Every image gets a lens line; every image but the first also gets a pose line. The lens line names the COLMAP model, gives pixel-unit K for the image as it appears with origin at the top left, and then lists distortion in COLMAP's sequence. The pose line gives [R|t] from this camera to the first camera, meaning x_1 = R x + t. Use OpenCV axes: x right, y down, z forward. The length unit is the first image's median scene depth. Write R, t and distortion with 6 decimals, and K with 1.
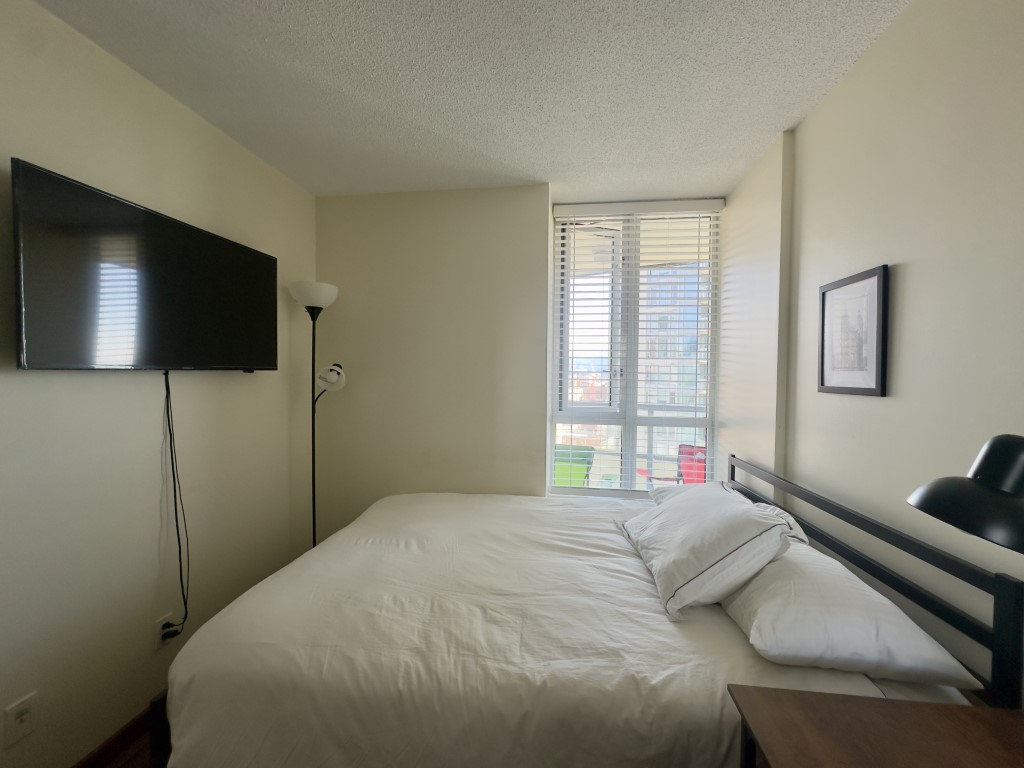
lens RADIAL K [[409.7, 0, 512.6], [0, 409.7, 383.3], [0, 0, 1]] dist [-0.001749, -0.000228]
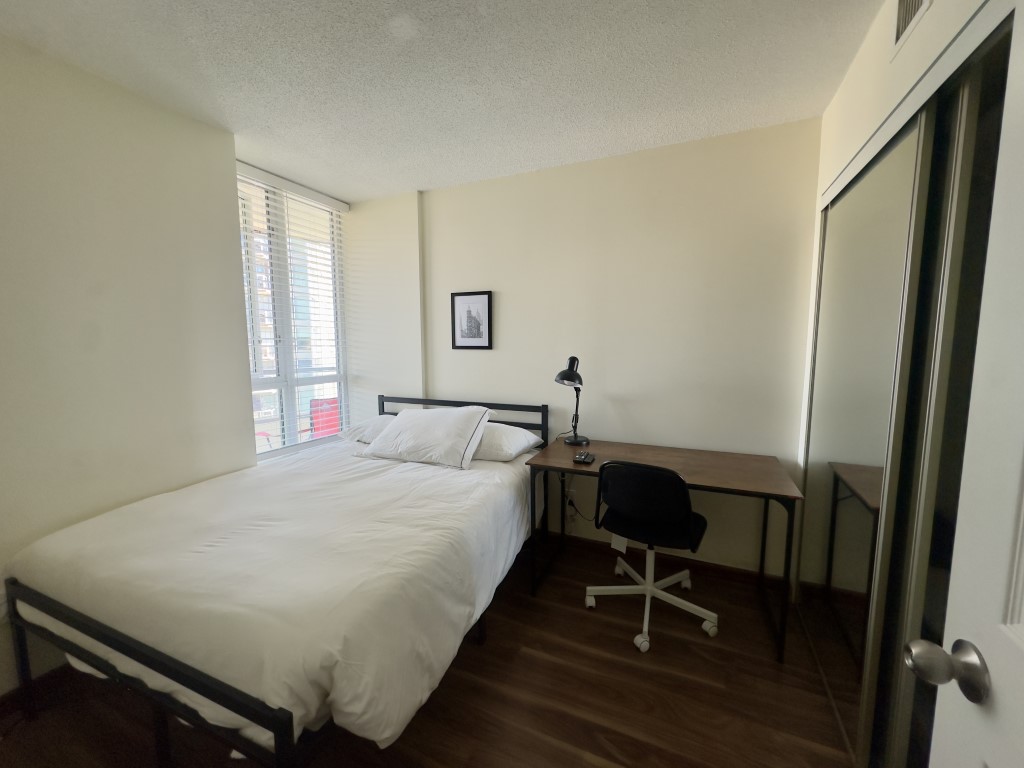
lens RADIAL K [[409.7, 0, 513.9], [0, 409.7, 384.2], [0, 0, 1]] dist [-0.001749, -0.000228]
pose [[0.278693, -0.109222, 0.954149, -1.037367], [0.025687, 0.994004, 0.106281, -0.011184], [-0.960037, -0.005110, 0.279828, 0.200936]]
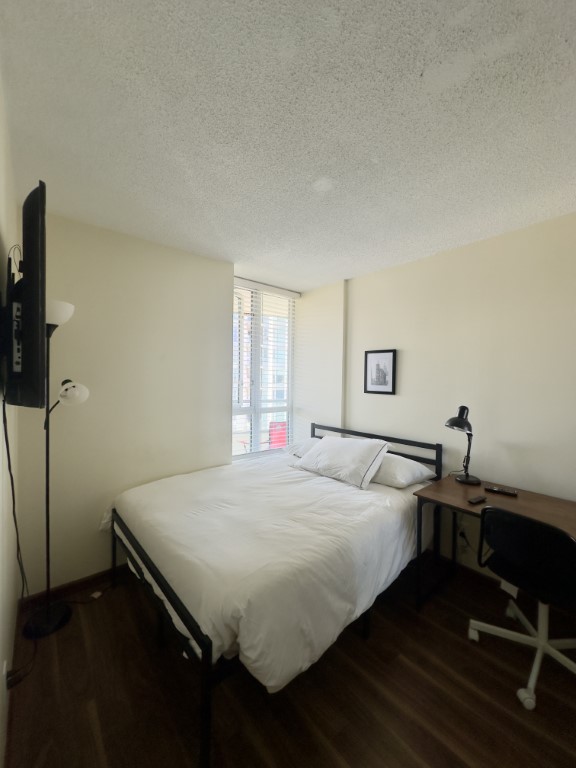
lens RADIAL K [[307.3, 0, 287.2], [0, 307.3, 384.1], [0, 0, 1]] dist [-0.001749, -0.000228]
pose [[0.671930, -0.016257, 0.740436, -0.996147], [0.008396, 0.999862, 0.014334, -0.065624], [-0.740567, -0.003414, 0.671974, 0.088837]]
